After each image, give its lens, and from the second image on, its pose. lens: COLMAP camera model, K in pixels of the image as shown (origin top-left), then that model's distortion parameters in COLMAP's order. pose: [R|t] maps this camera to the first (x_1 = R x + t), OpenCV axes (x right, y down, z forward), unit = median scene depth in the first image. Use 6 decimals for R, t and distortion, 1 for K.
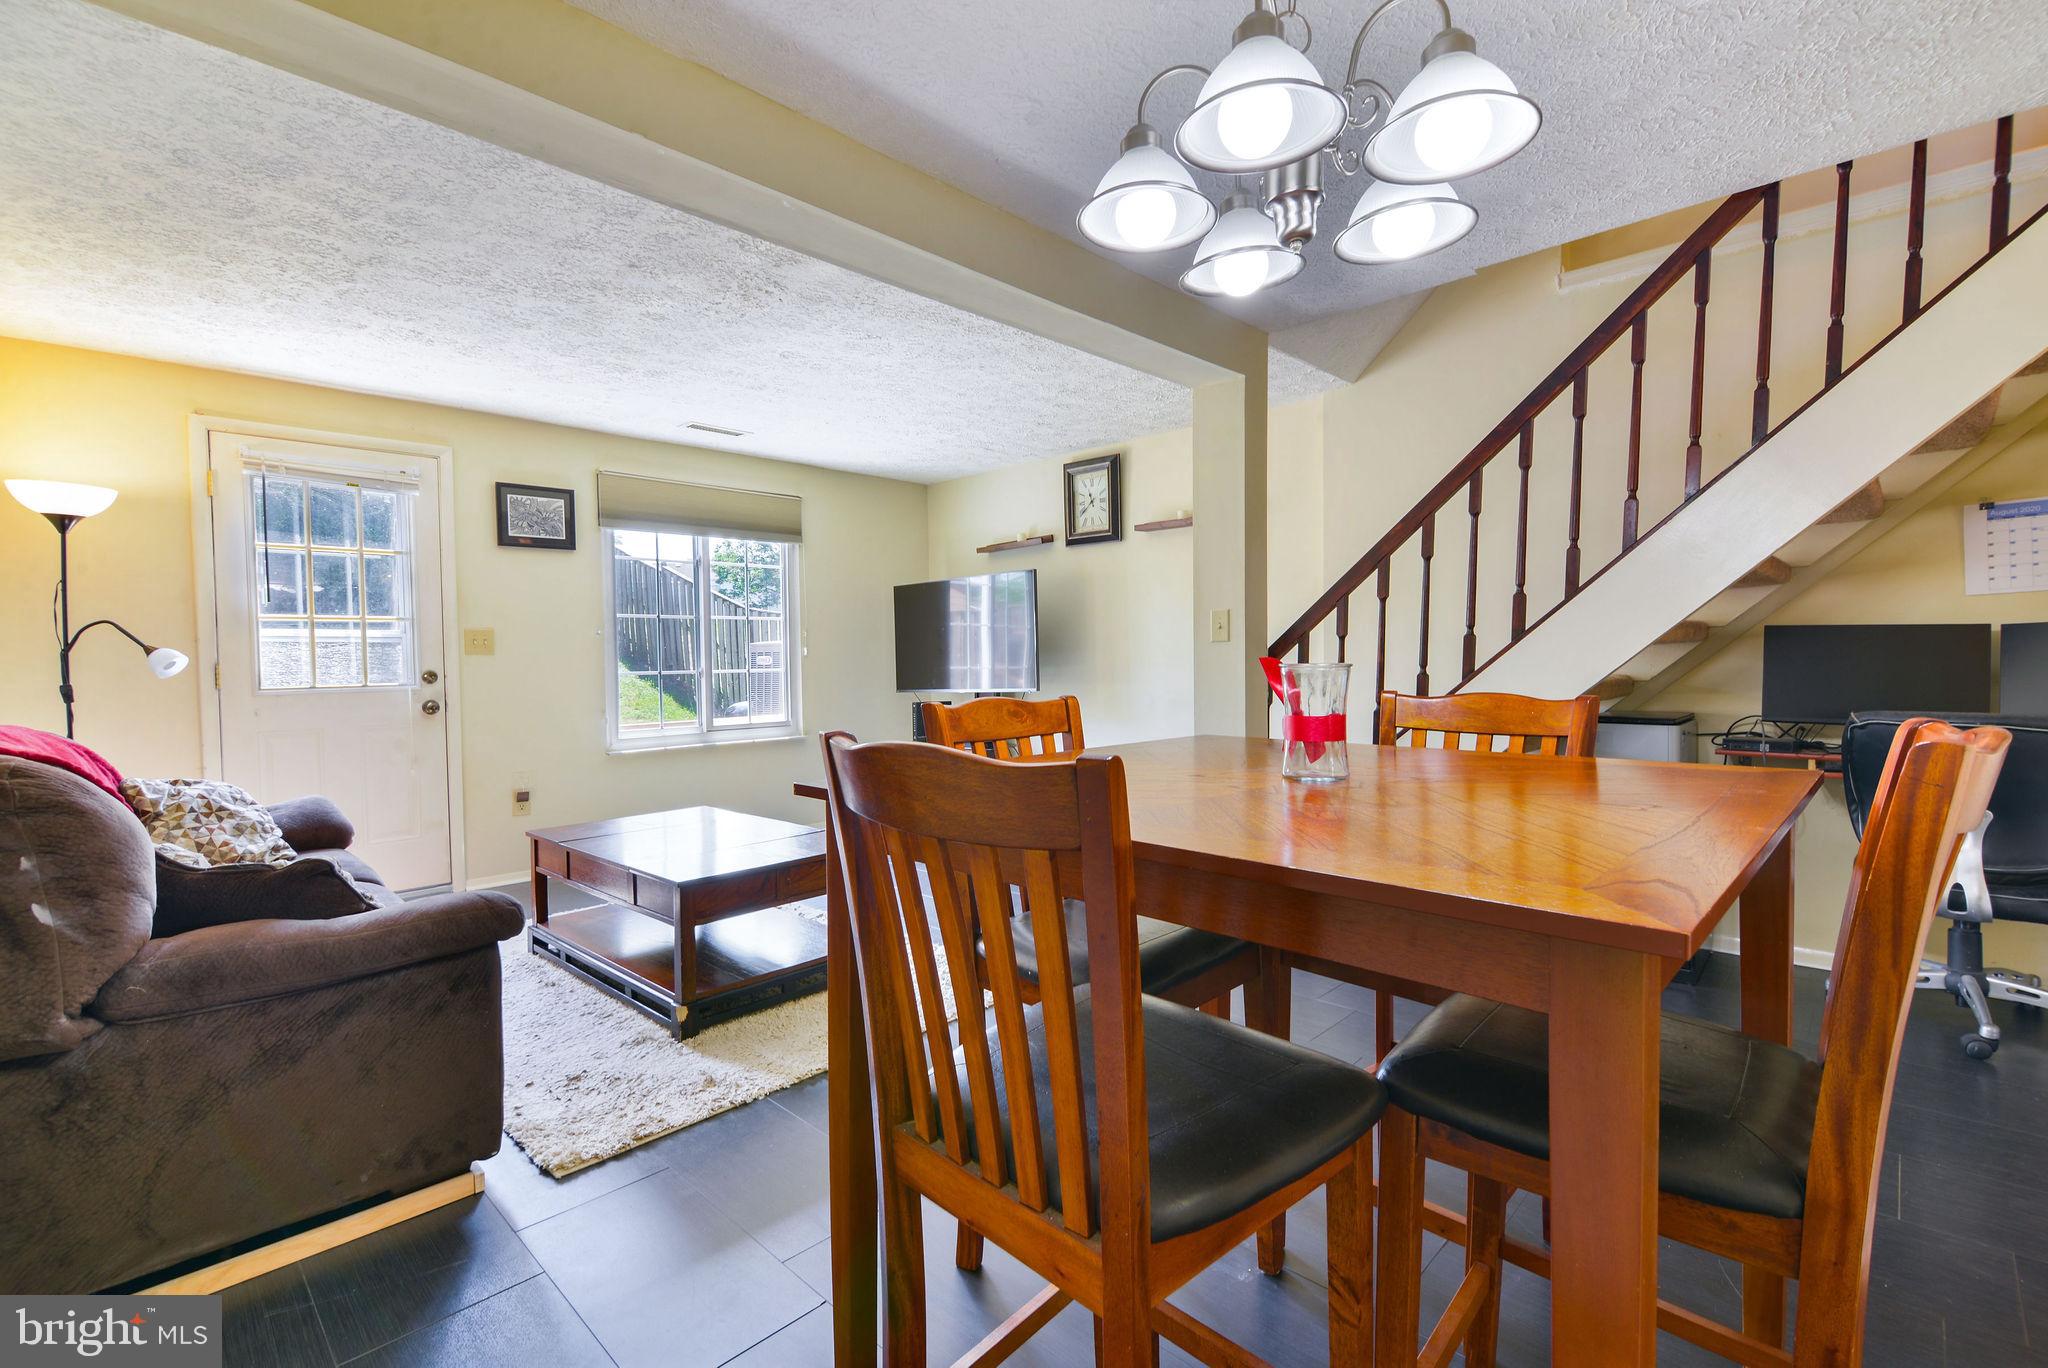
lens RADIAL K [[910.0, 0, 1006.9], [0, 910.0, 682.5], [0, 0, 1]] dist [0.001388, 0.000112]
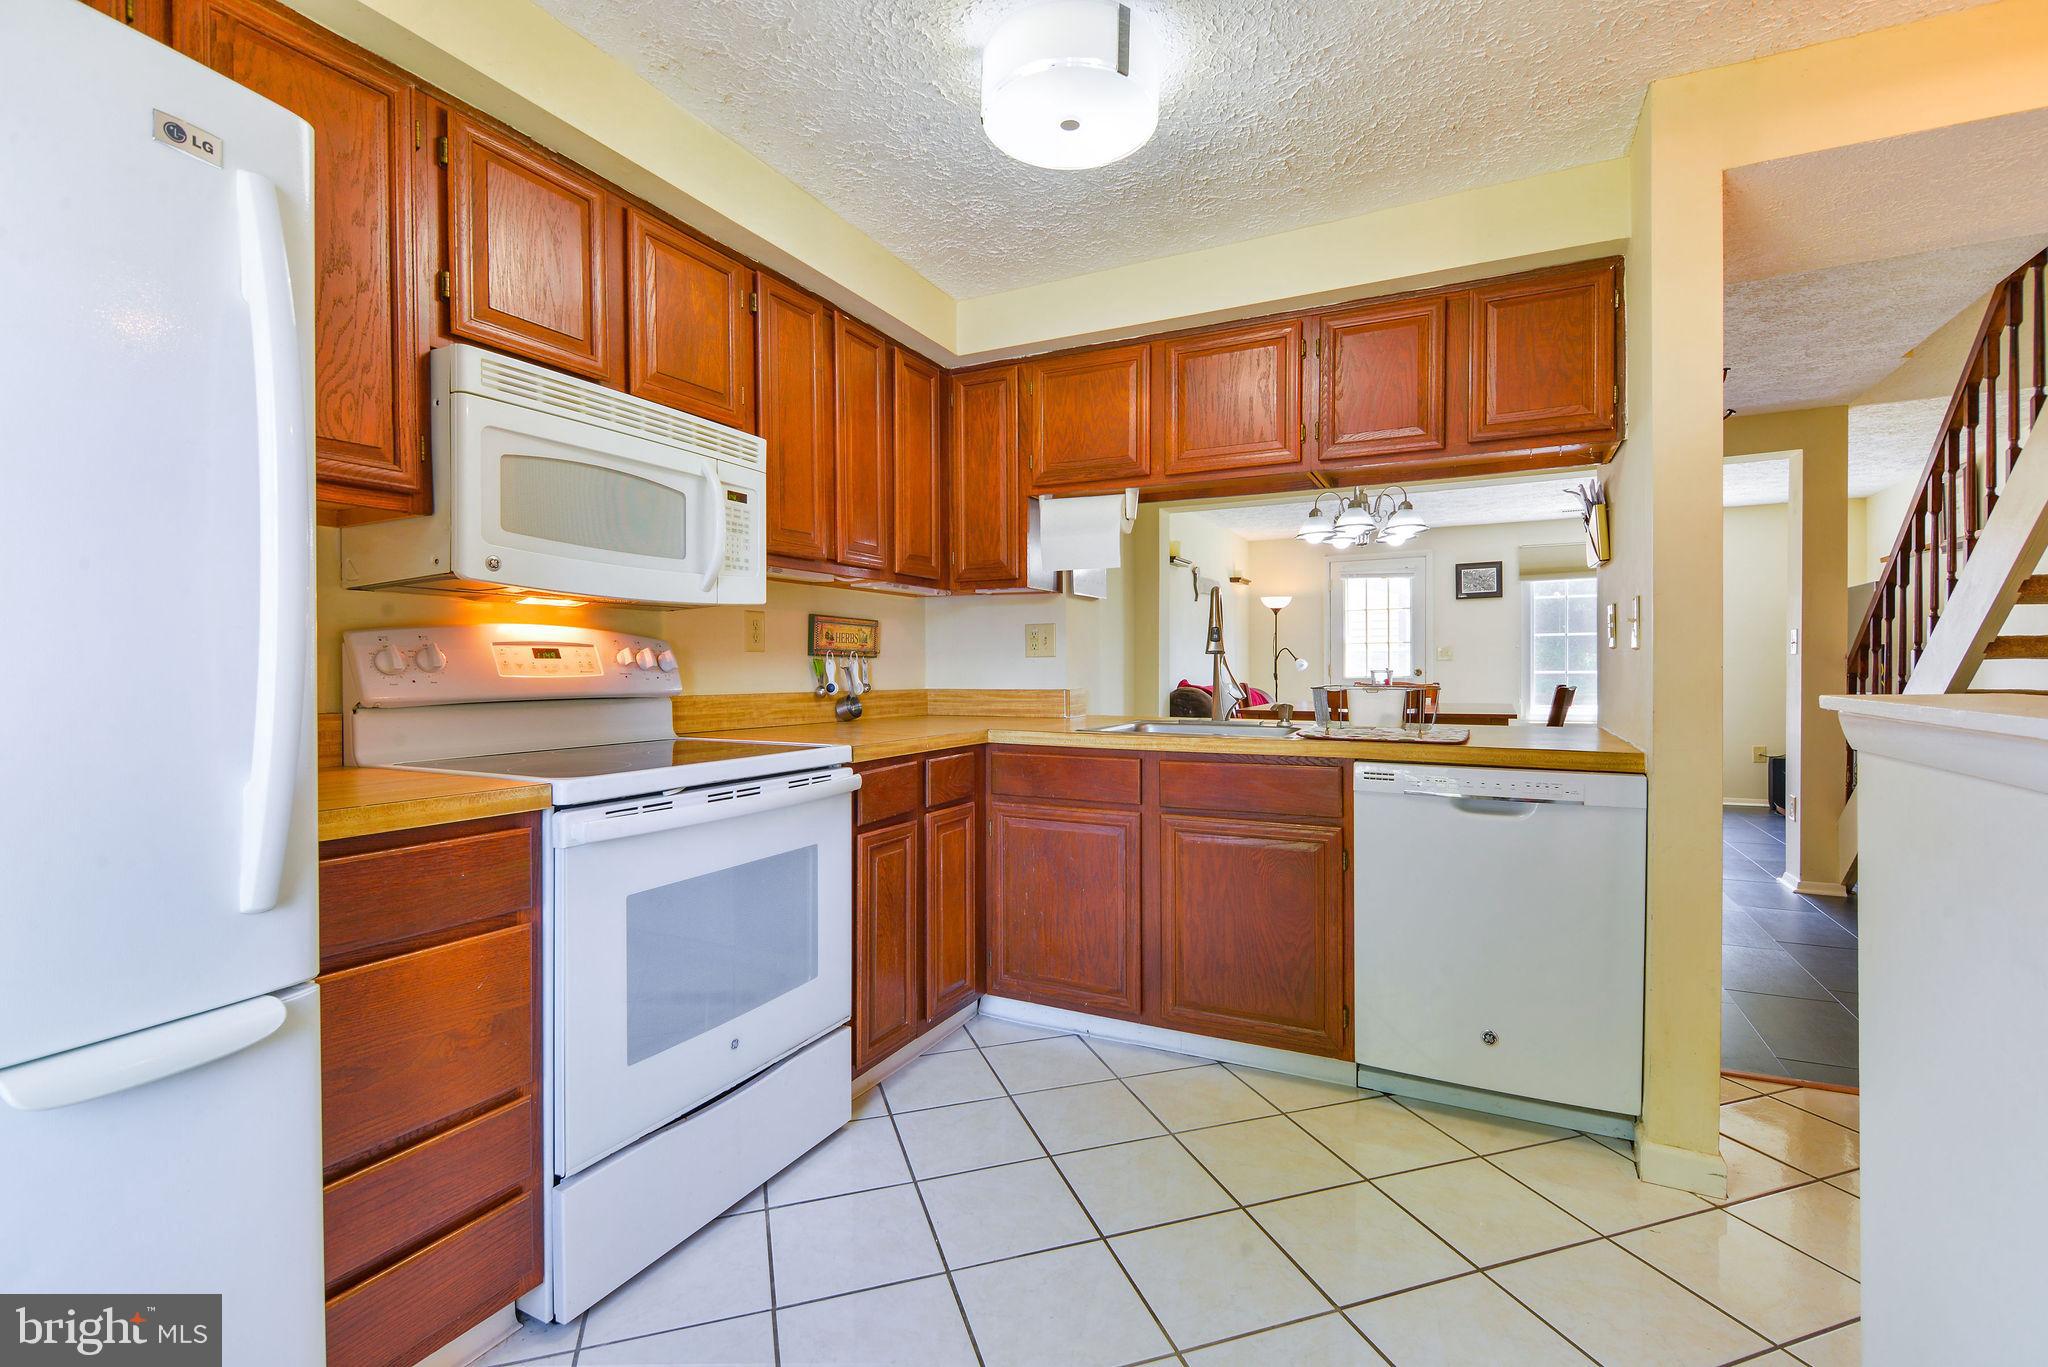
lens RADIAL K [[910.0, 0, 1006.9], [0, 910.0, 682.0], [0, 0, 1]] dist [0.001388, 0.000112]
pose [[0.300901, 0.022703, -0.953385, 0.890320], [-0.022622, 0.999605, 0.016664, 0.001579], [0.953387, 0.016553, 0.301296, -0.378521]]
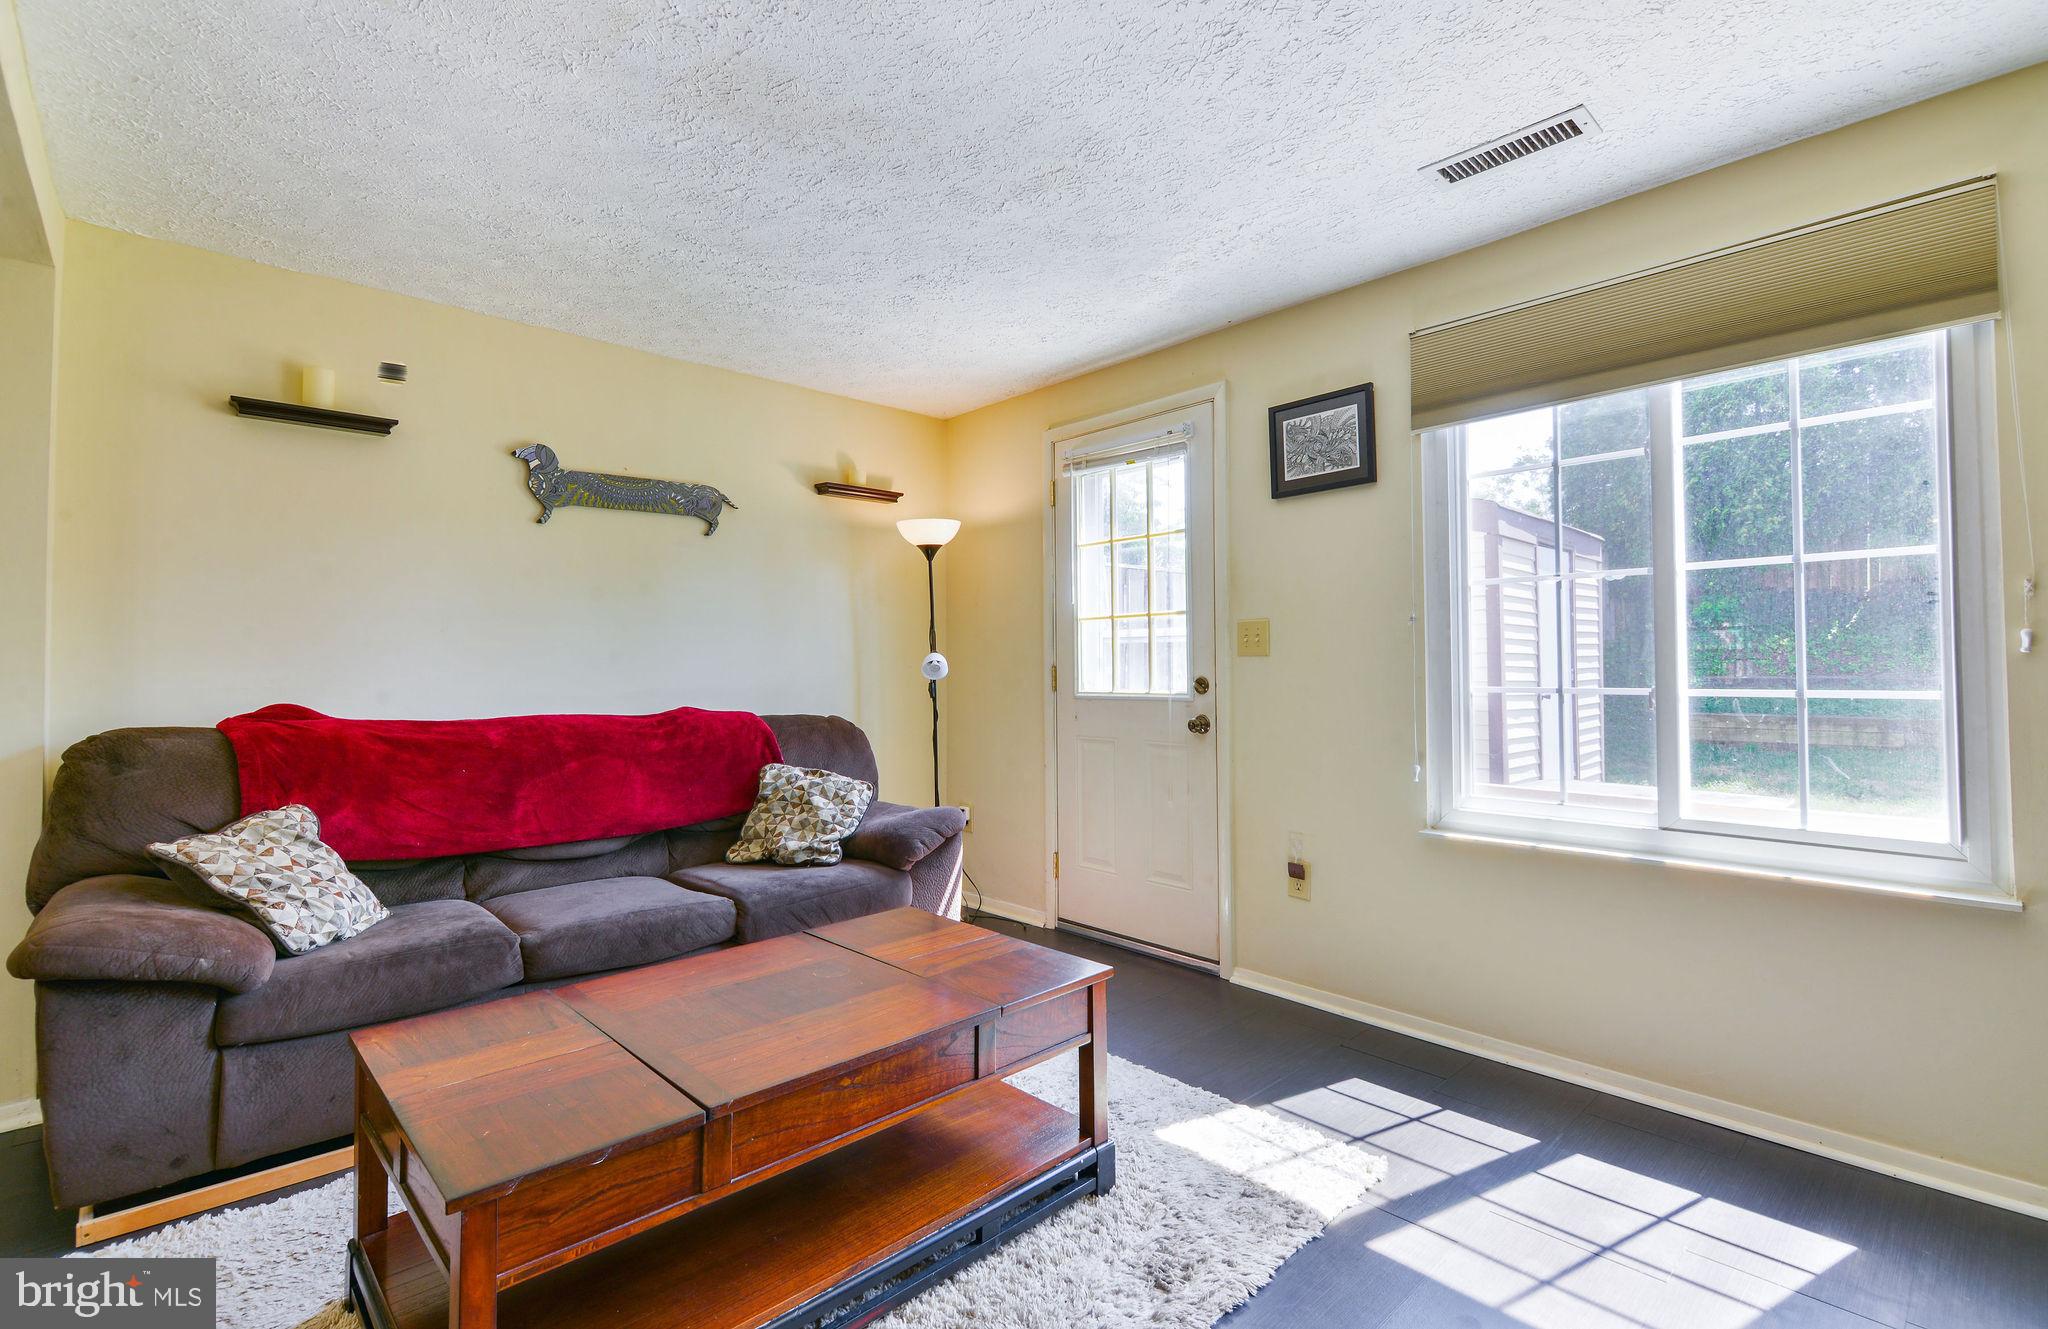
lens RADIAL K [[917.7, 0, 1031.2], [0, 917.7, 651.4], [0, 0, 1]] dist [0.002068, 0.000229]
pose [[-0.025131, -0.007136, -0.999659, 0.144676], [-0.023187, 0.999710, -0.006553, -0.025696], [0.999415, 0.023014, -0.025289, 0.845000]]
